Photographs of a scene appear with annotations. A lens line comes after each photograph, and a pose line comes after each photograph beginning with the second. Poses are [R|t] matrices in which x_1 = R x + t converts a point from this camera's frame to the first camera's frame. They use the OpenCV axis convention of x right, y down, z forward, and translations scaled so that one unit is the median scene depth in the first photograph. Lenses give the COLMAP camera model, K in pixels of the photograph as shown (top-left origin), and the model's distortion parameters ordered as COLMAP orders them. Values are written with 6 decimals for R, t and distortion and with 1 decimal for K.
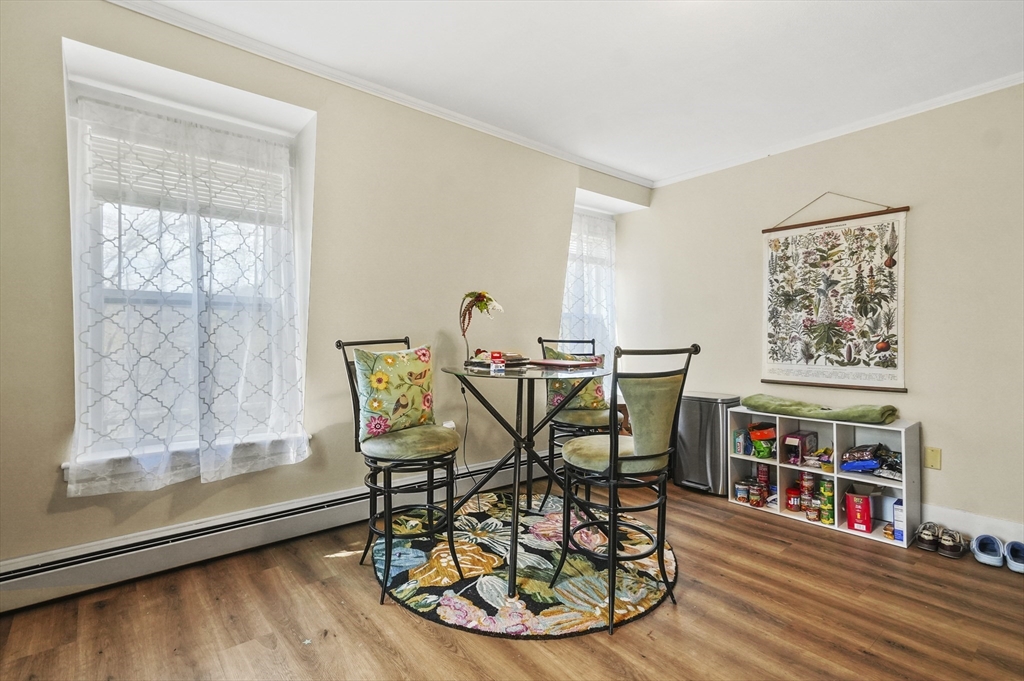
lens RADIAL K [[496.3, 0, 512.0], [0, 496.3, 340.5], [0, 0, 1]] dist [0.001860, 0.017576]
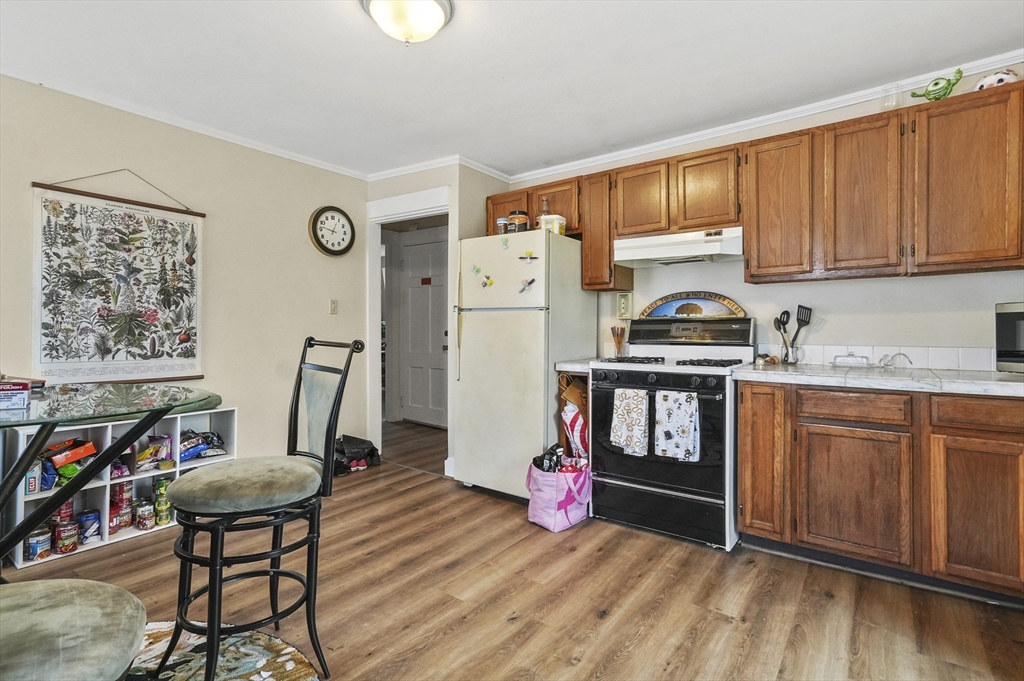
lens RADIAL K [[496.3, 0, 512.0], [0, 496.3, 340.5], [0, 0, 1]] dist [0.001860, 0.017576]
pose [[-0.250004, -0.025002, 0.967922, -0.435051], [-0.004958, 0.999687, 0.024541, -0.011706], [-0.968232, 0.001336, -0.250050, 0.556393]]
